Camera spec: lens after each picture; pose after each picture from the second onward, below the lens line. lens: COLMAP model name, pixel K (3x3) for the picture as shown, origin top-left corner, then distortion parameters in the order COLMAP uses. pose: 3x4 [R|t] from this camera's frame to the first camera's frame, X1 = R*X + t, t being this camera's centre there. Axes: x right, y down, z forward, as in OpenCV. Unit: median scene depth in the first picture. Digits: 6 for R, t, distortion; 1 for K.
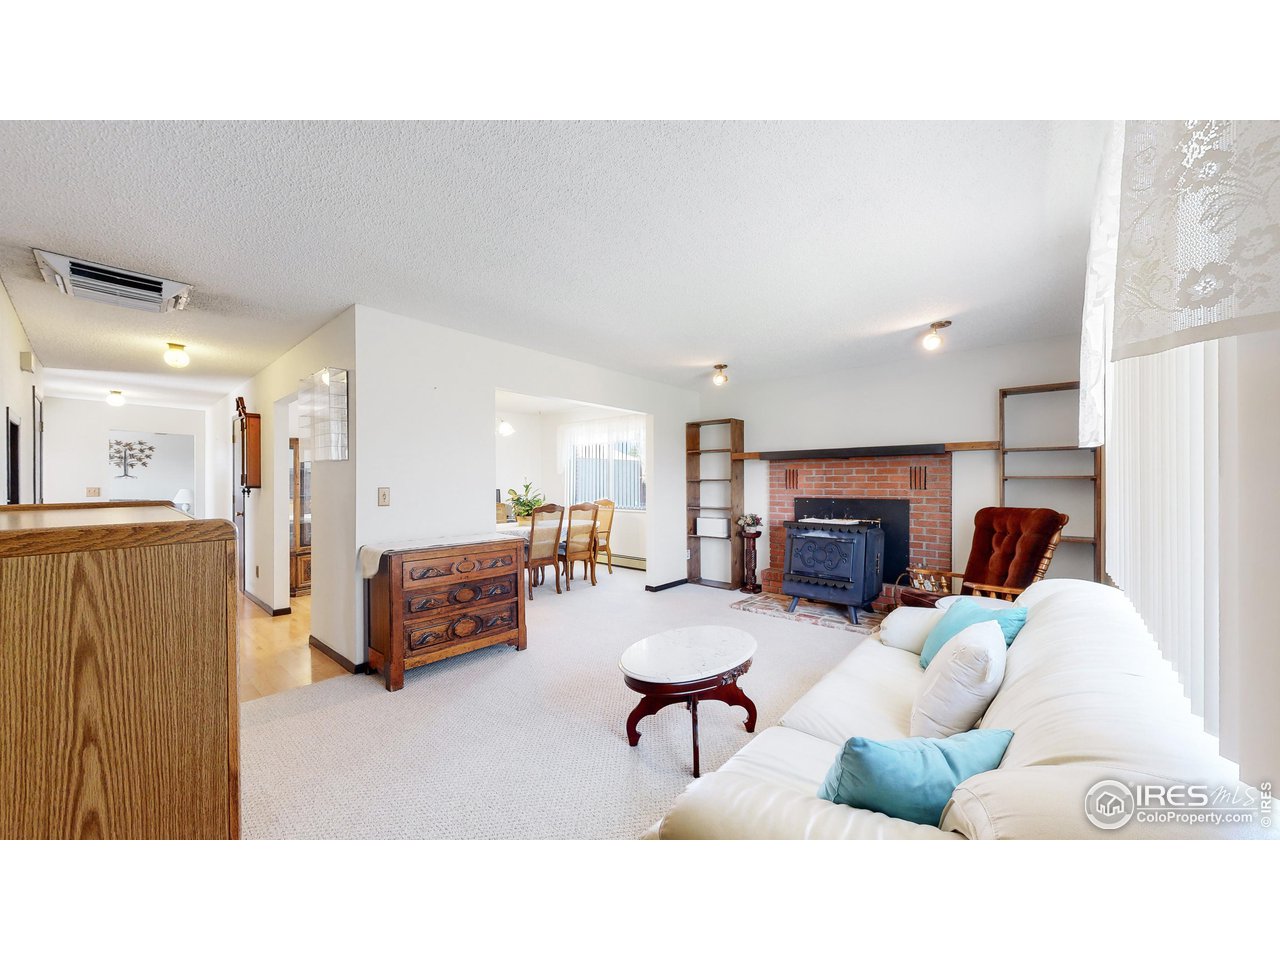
lens RADIAL K [[469.0, 0, 642.5], [0, 469.0, 483.4], [0, 0, 1]] dist [0.000411, -0.000382]
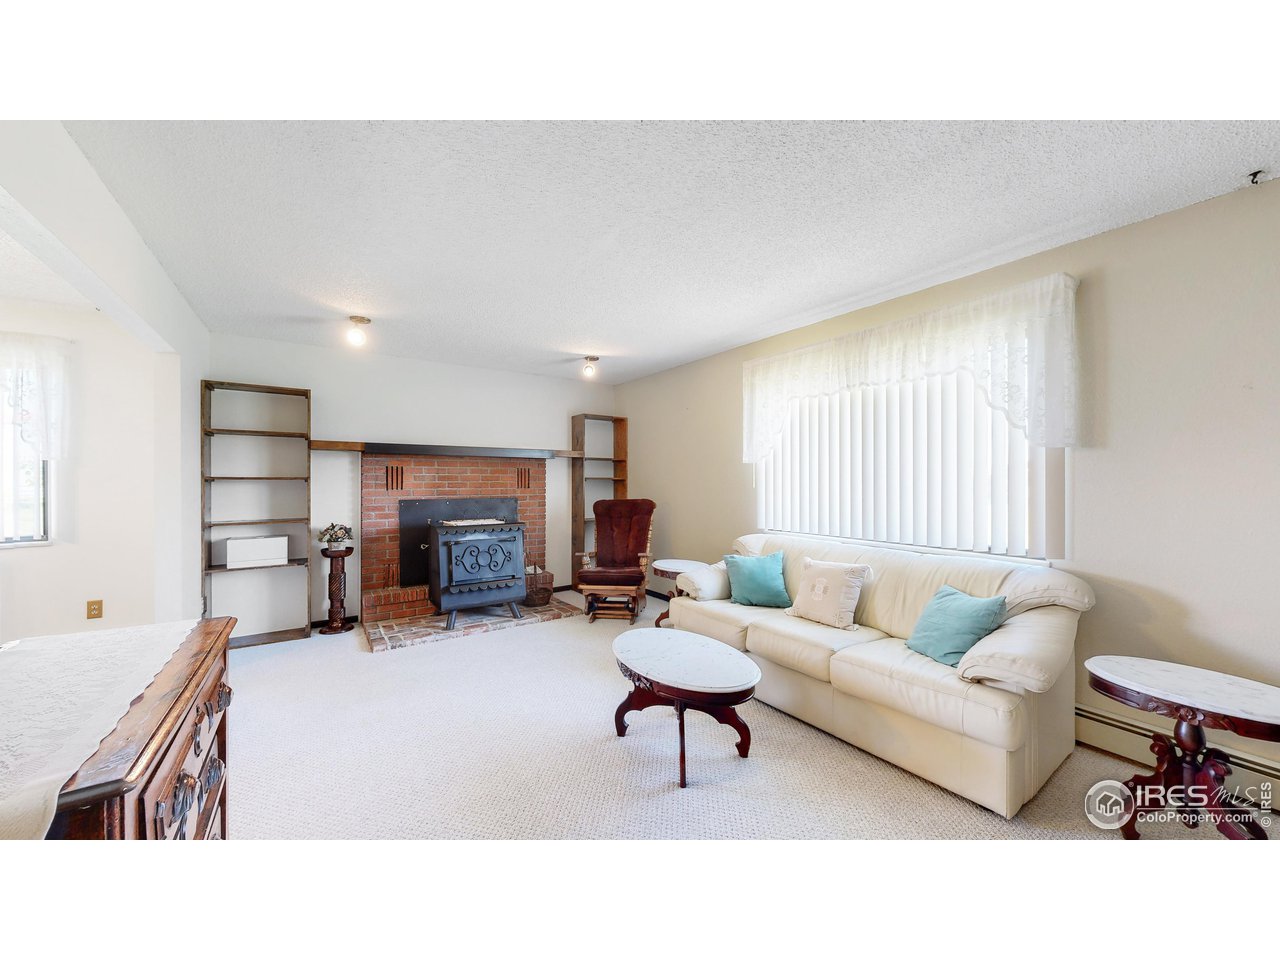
lens RADIAL K [[469.0, 0, 642.5], [0, 469.0, 483.4], [0, 0, 1]] dist [0.000411, -0.000382]
pose [[0.249358, -0.002523, 0.968408, -0.423869], [0.001622, 0.999996, 0.002188, -0.000747], [-0.968410, 0.001025, 0.249361, 0.412666]]
